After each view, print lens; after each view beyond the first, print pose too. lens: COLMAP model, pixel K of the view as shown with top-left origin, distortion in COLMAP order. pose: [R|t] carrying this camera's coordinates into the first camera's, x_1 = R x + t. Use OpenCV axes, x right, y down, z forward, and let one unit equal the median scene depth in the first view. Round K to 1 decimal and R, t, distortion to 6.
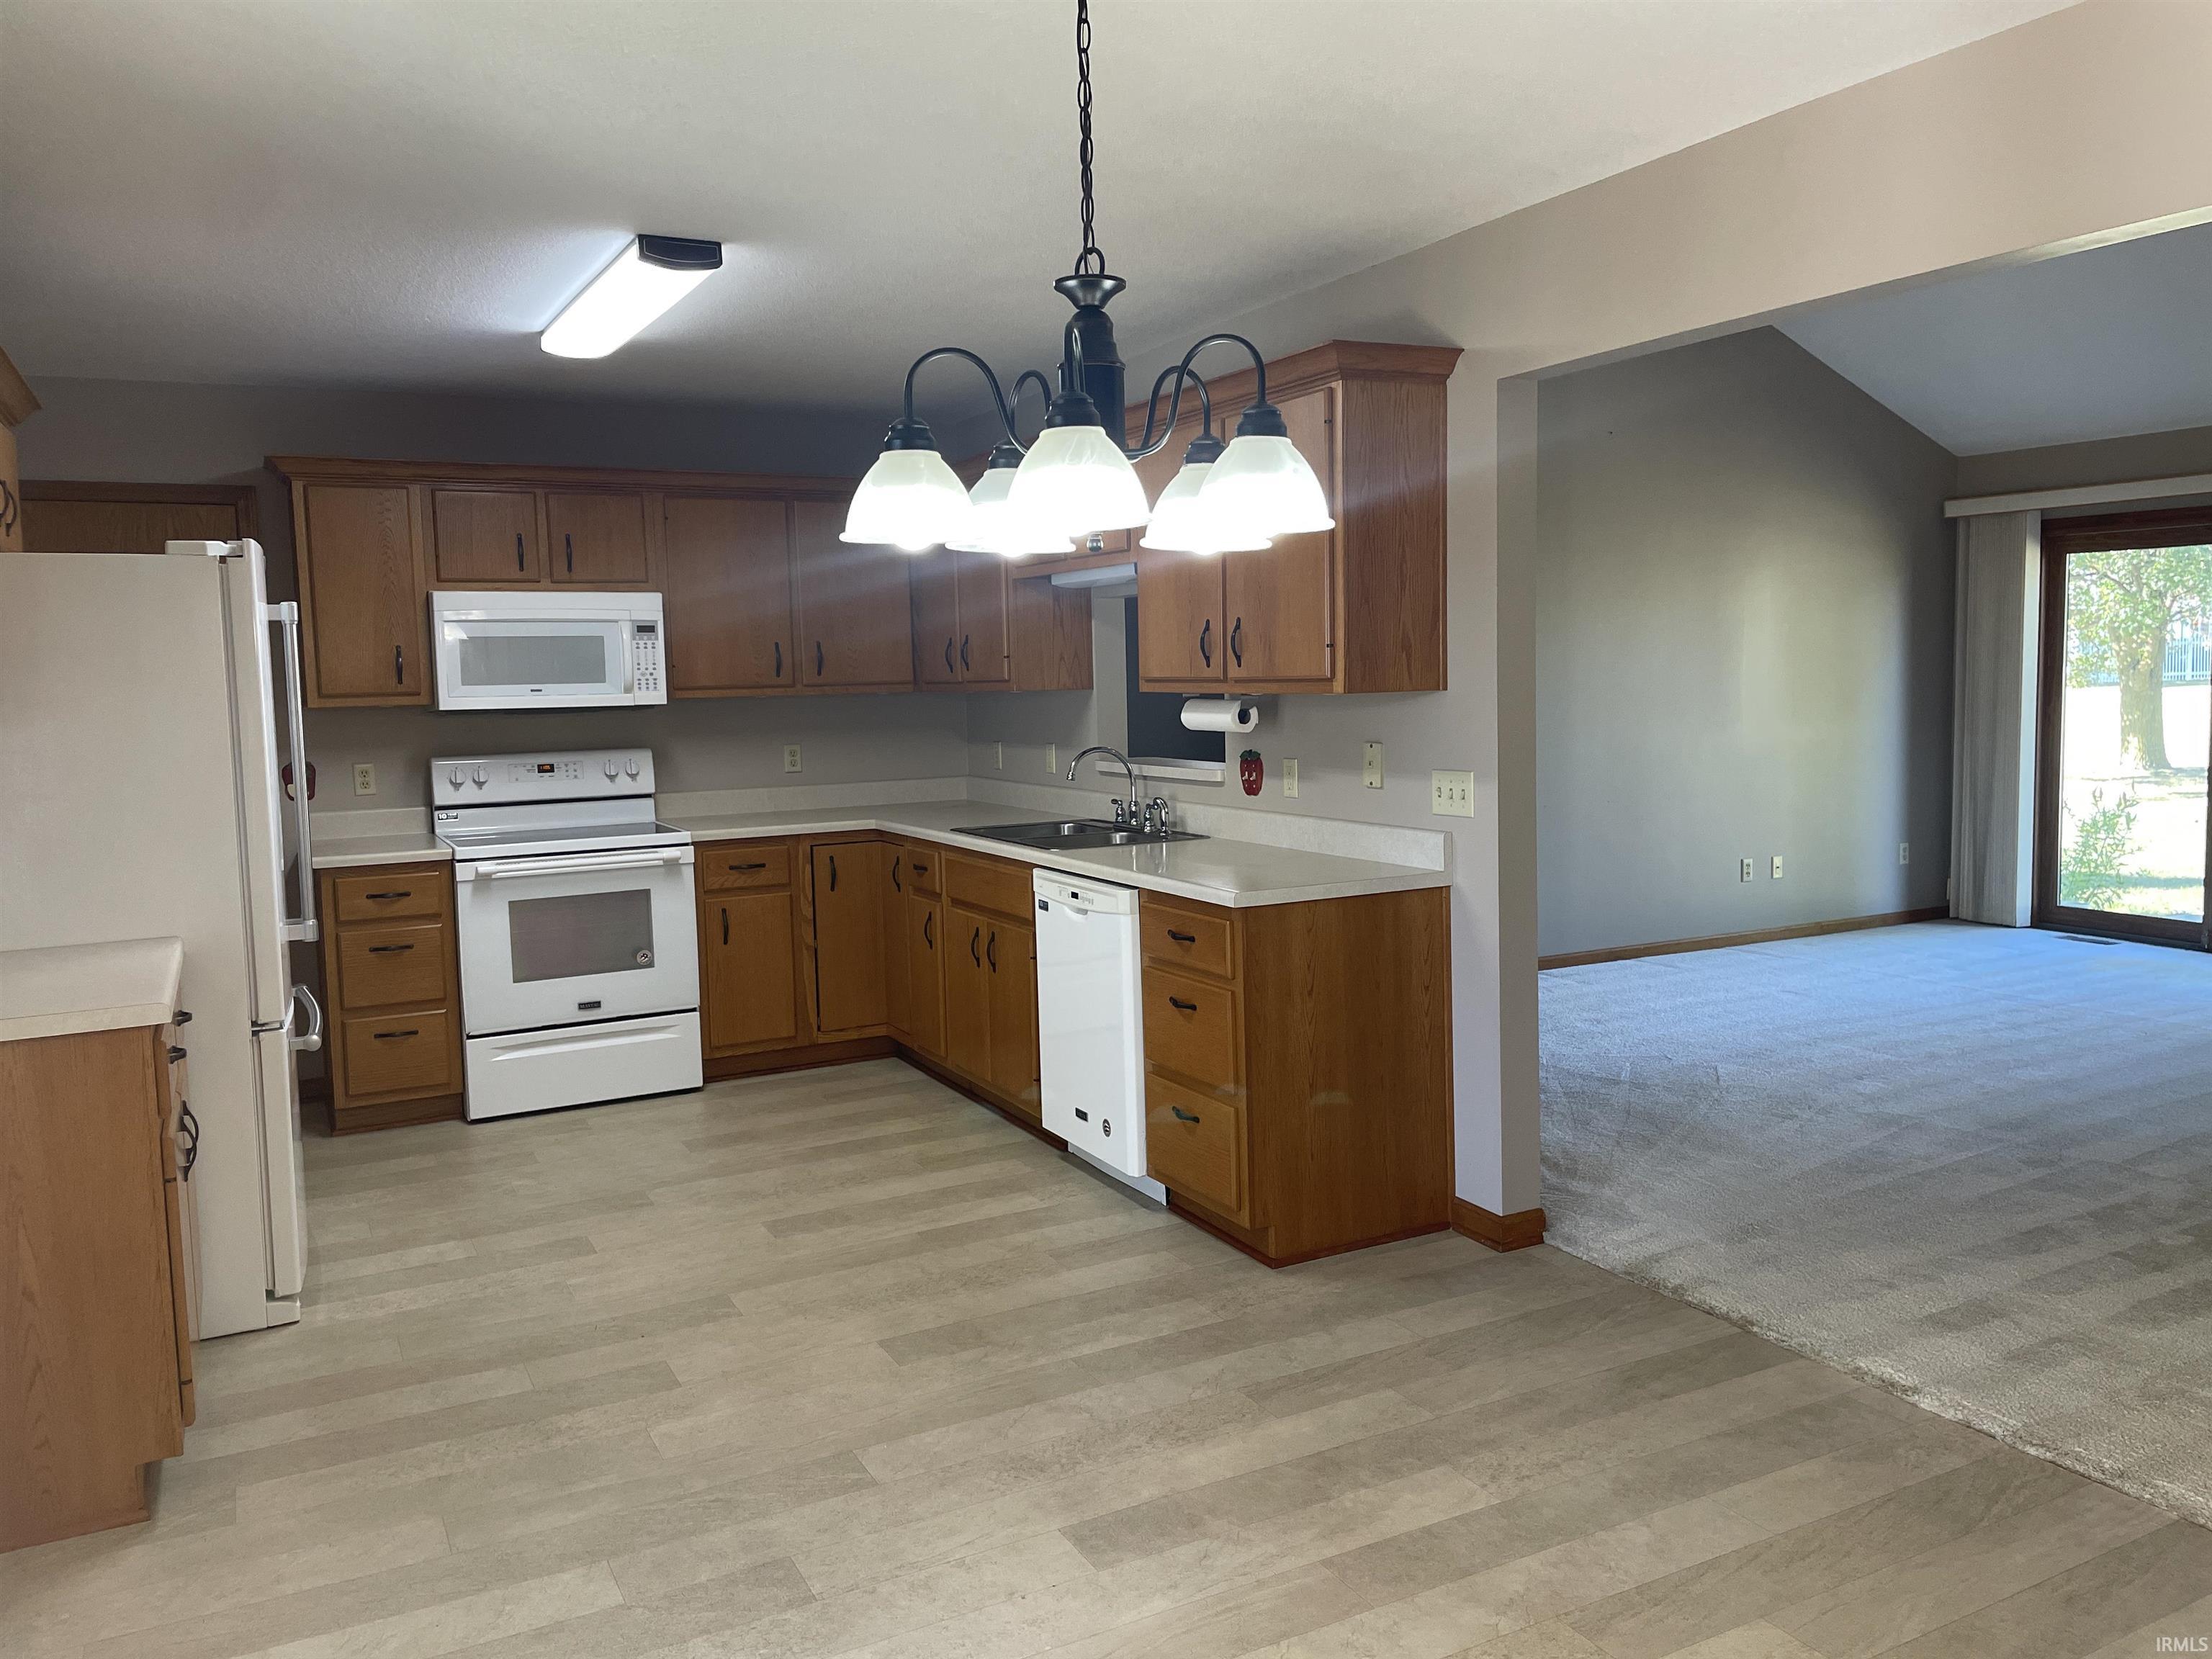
lens RADIAL K [[1645.0, 0, 1112.5], [0, 1645.0, 808.6], [0, 0, 1]] dist [0.074109, -0.085431]
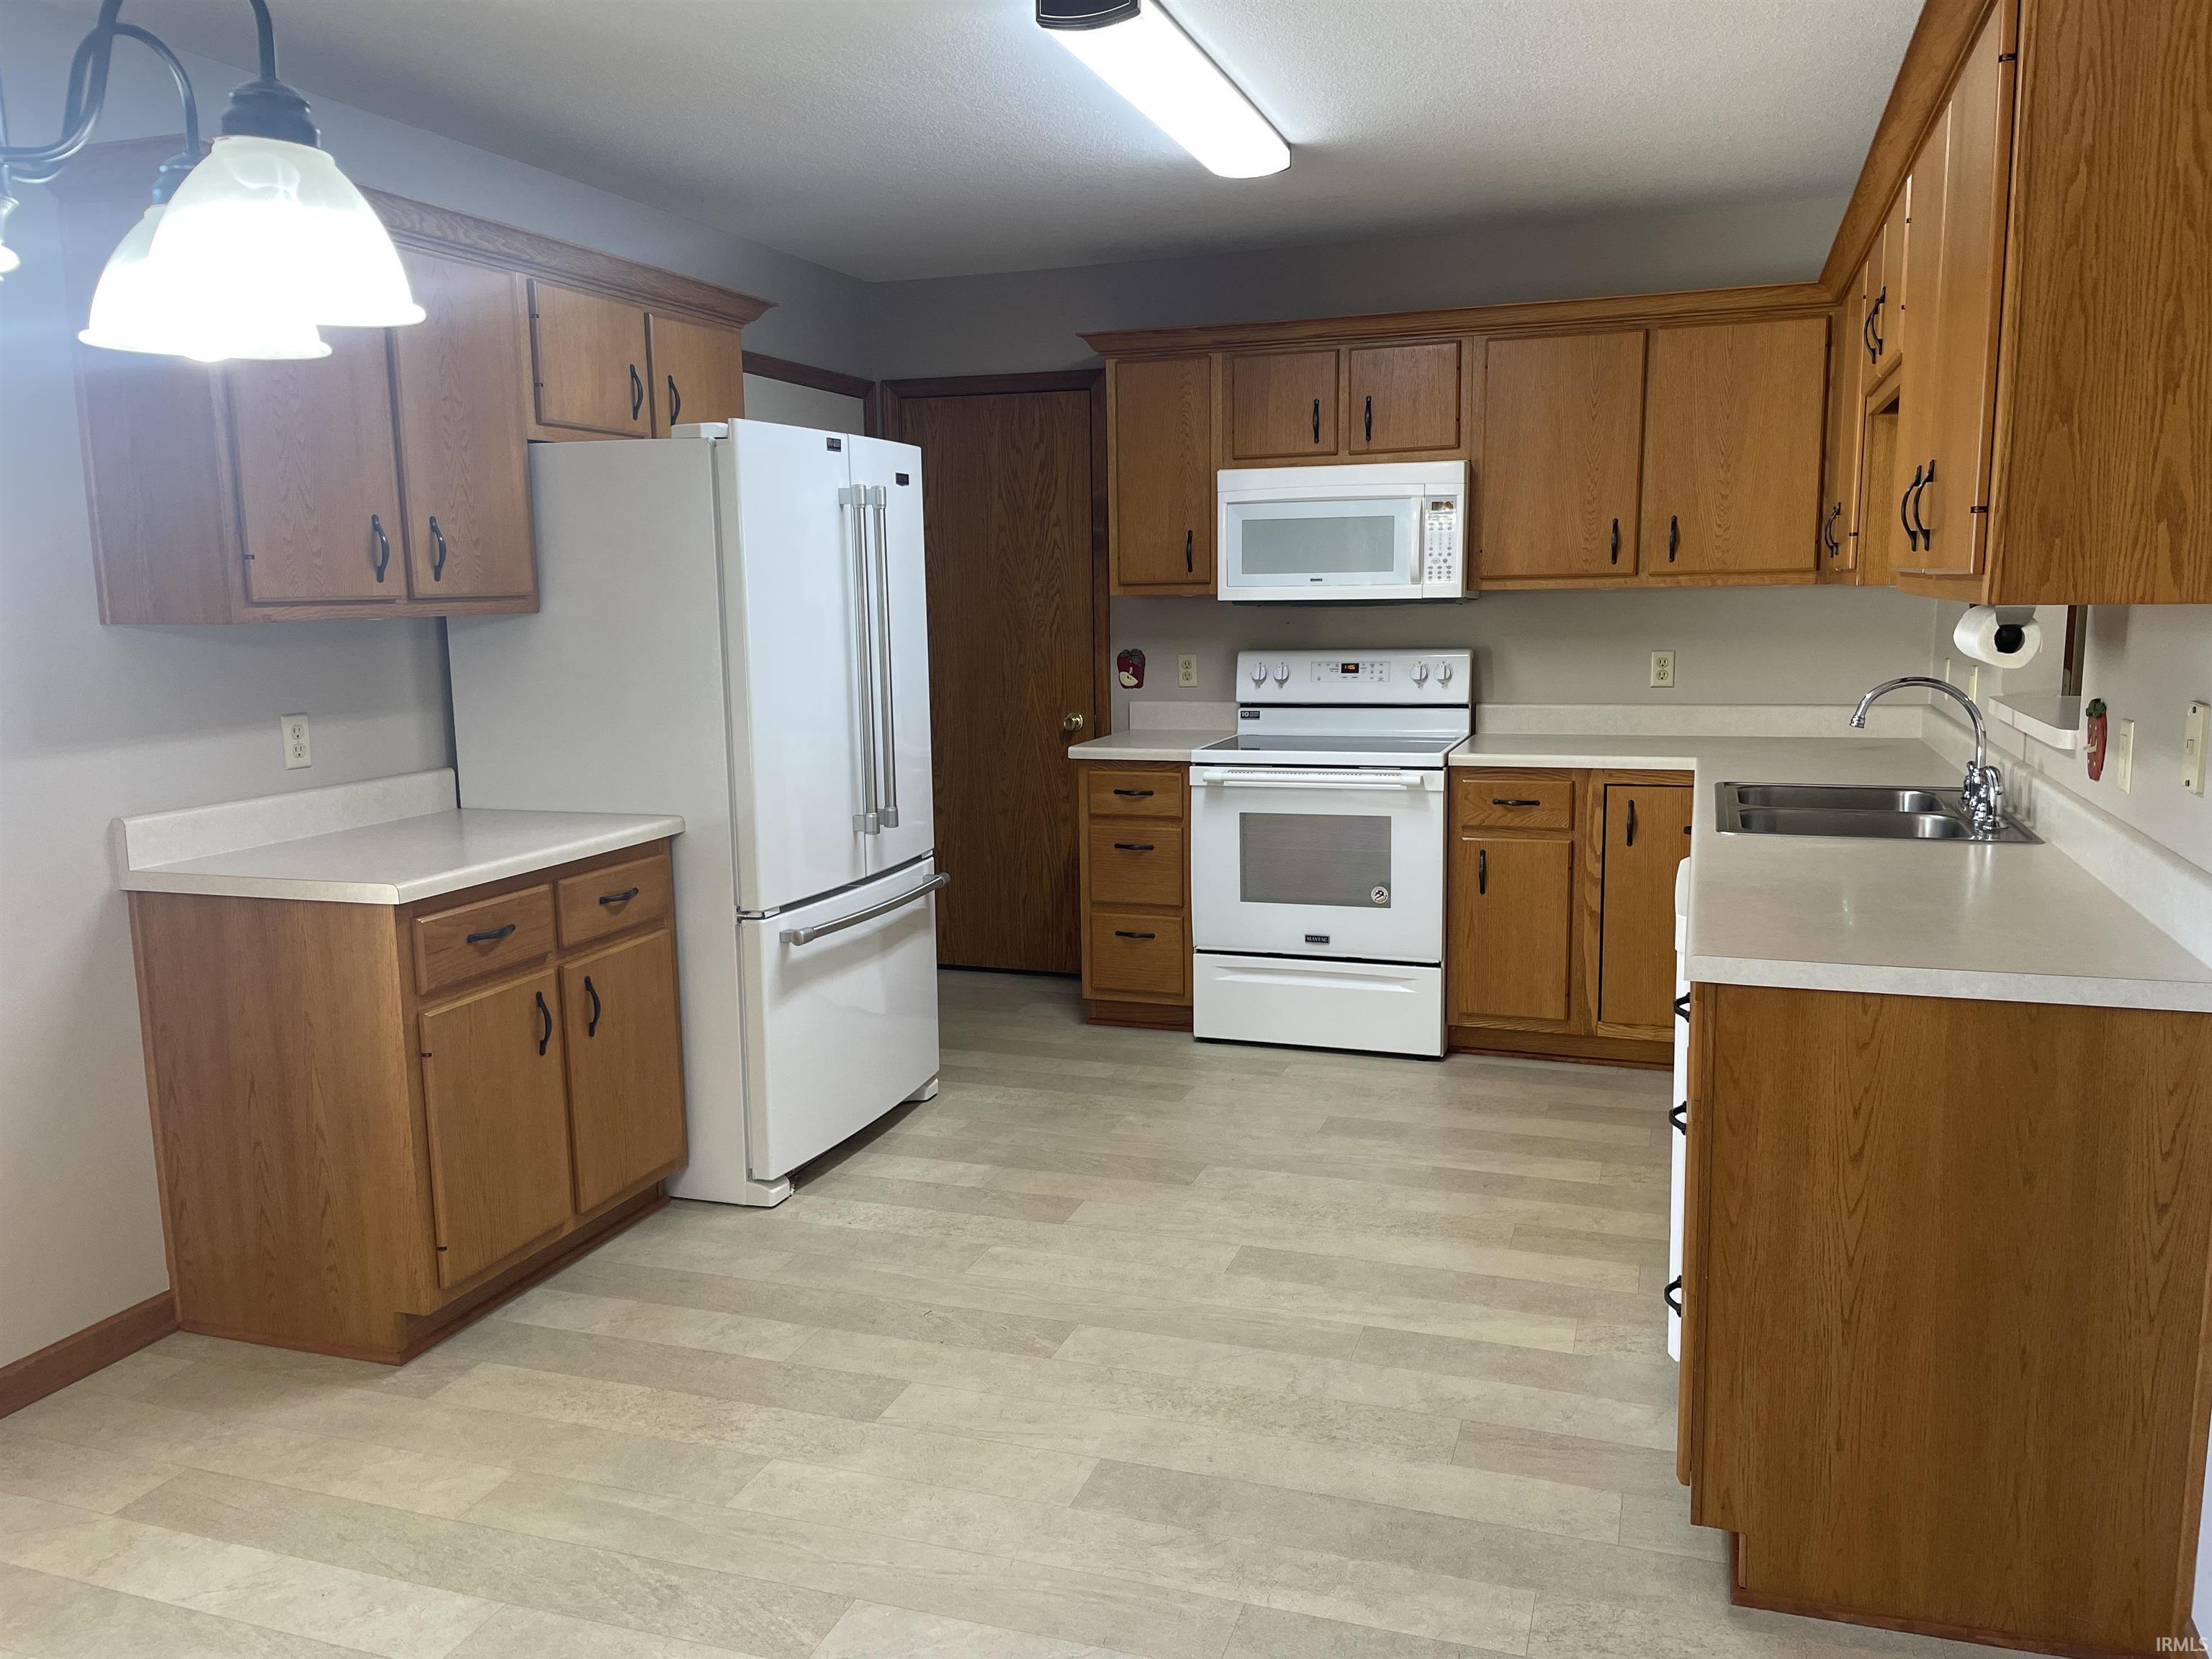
lens RADIAL K [[1645.0, 0, 1108.9], [0, 1645.0, 841.0], [0, 0, 1]] dist [0.074109, -0.085431]
pose [[0.688563, 0.126108, -0.714127, 0.236195], [-0.062620, 0.991425, 0.114698, -0.028185], [0.722467, -0.034258, 0.690556, 0.320922]]
